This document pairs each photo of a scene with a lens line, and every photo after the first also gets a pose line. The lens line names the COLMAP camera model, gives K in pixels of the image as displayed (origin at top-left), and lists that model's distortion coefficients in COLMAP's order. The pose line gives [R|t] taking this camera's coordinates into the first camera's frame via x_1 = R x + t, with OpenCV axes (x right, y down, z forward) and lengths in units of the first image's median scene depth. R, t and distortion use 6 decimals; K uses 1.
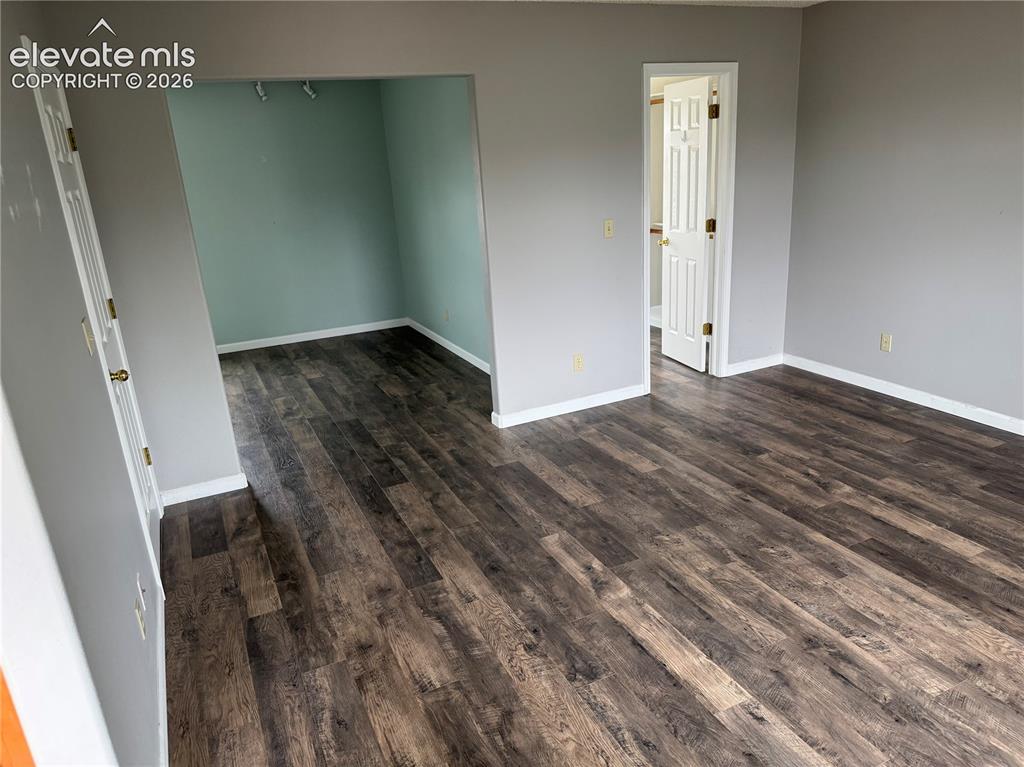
lens RADIAL K [[713.9, 0, 516.0], [0, 713.9, 381.3], [0, 0, 1]] dist [0.051677, -0.073231]
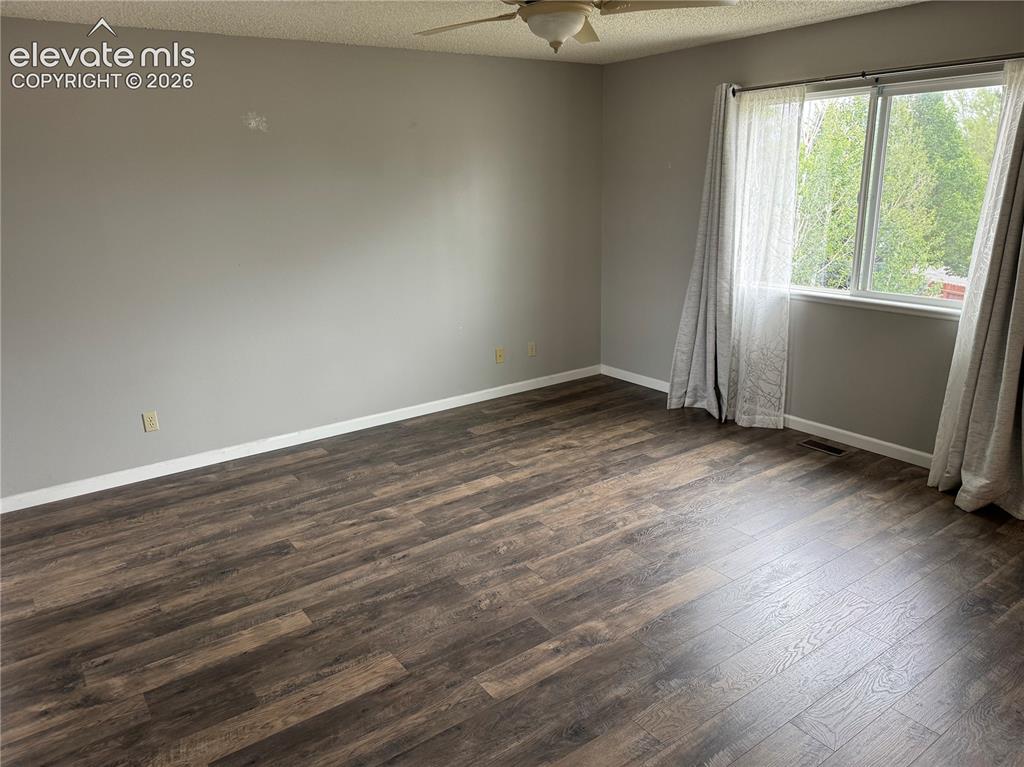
lens RADIAL K [[713.9, 0, 516.0], [0, 713.9, 381.3], [0, 0, 1]] dist [0.051677, -0.073231]
pose [[-0.179273, -0.196975, 0.963878, -0.627005], [0.337761, 0.907876, 0.248352, -0.251206], [-0.924001, 0.370083, -0.096227, 0.964321]]
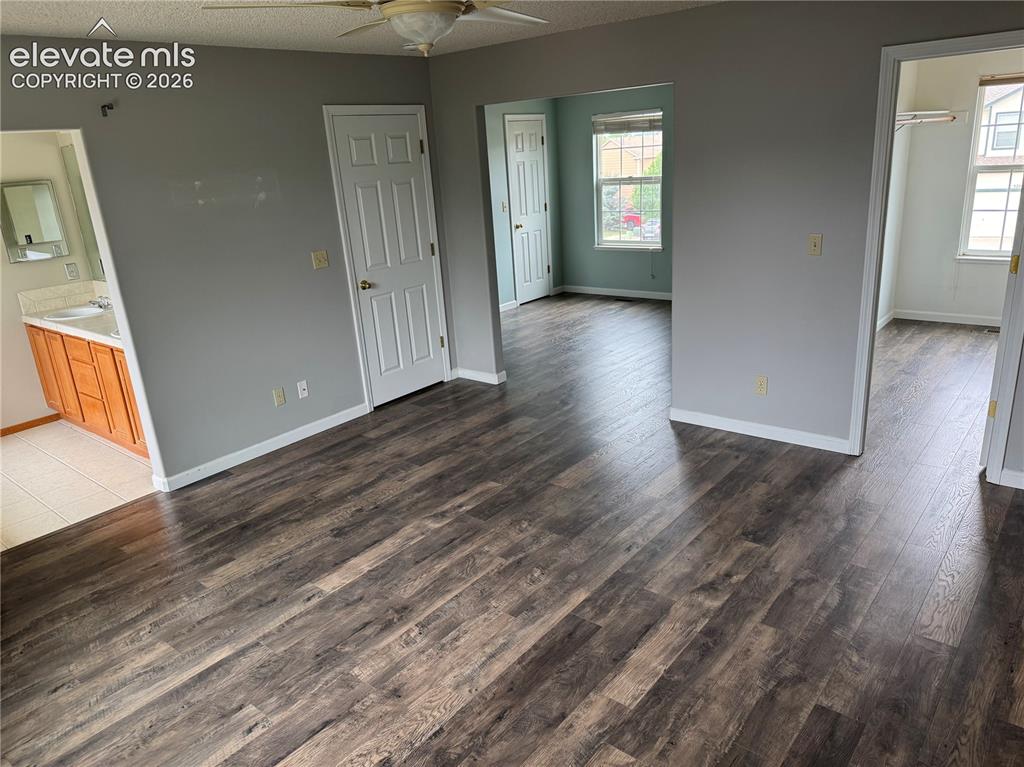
lens RADIAL K [[713.9, 0, 516.0], [0, 713.9, 381.3], [0, 0, 1]] dist [0.051677, -0.073231]
pose [[0.430804, 0.310861, -0.847215, 1.095174], [-0.240354, 0.944413, 0.224307, -0.243424], [0.869849, 0.106999, 0.481574, 0.434899]]
